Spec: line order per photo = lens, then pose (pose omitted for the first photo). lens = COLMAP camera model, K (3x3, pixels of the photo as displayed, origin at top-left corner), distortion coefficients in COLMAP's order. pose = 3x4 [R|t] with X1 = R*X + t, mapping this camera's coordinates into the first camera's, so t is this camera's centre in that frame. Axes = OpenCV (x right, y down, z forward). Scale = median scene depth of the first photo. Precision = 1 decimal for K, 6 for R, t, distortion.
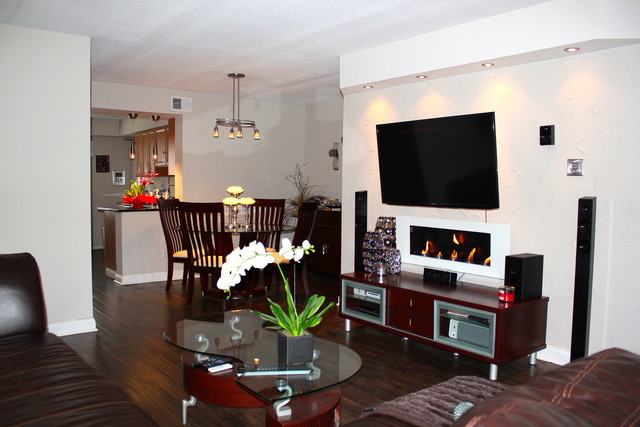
lens RADIAL K [[564.8, 0, 318.8], [0, 564.8, 213.2], [0, 0, 1]] dist [-0.019567, -0.003754]
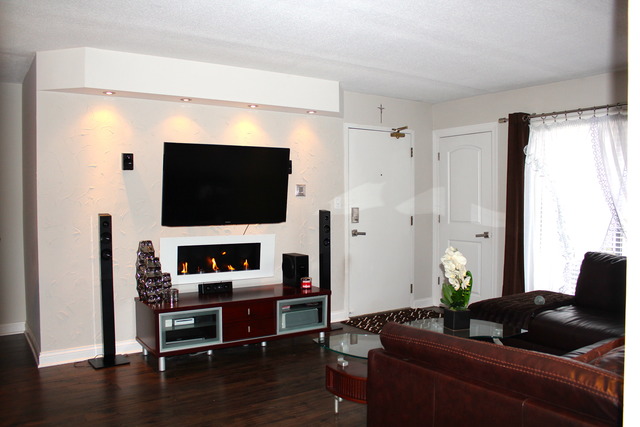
lens RADIAL K [[564.8, 0, 318.7], [0, 564.8, 213.8], [0, 0, 1]] dist [-0.019567, -0.003754]
pose [[0.103266, -0.037633, 0.993942, -0.837626], [0.059479, 0.997729, 0.031597, -0.054098], [-0.992874, 0.055856, 0.105270, 0.677636]]
